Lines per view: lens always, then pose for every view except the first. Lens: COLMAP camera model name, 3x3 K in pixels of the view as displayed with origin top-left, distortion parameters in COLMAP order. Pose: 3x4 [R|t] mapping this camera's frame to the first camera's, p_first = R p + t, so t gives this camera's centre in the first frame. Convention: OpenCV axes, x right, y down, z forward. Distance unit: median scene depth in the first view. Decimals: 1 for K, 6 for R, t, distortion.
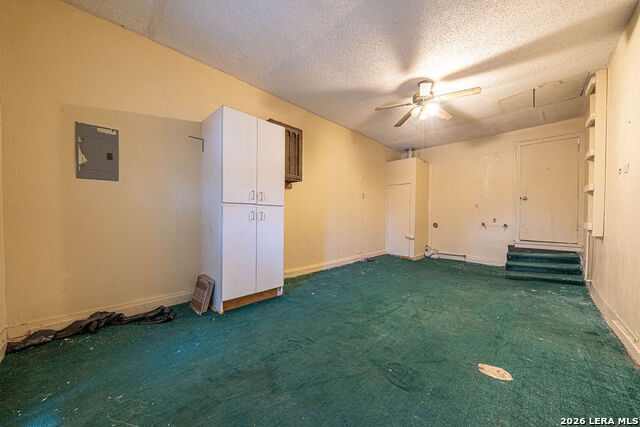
lens RADIAL K [[221.9, 0, 316.4], [0, 221.9, 216.7], [0, 0, 1]] dist [-0.002182, 0.000142]
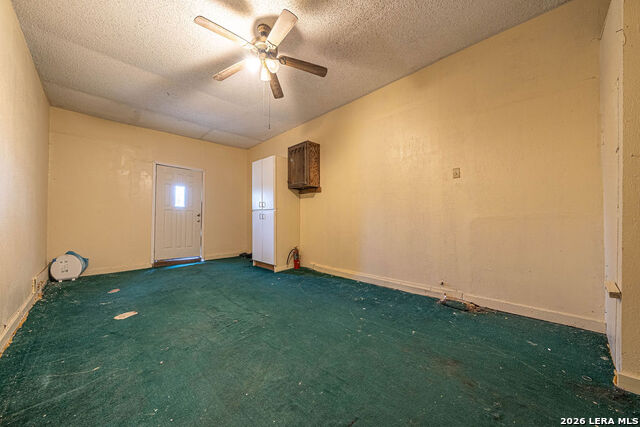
lens RADIAL K [[221.9, 0, 316.4], [0, 221.9, 218.0], [0, 0, 1]] dist [-0.002182, 0.000142]
pose [[0.004602, -0.018211, -0.999824, 1.352866], [-0.004892, 0.999822, -0.018234, 0.034123], [0.999977, 0.004975, 0.004512, 1.326287]]
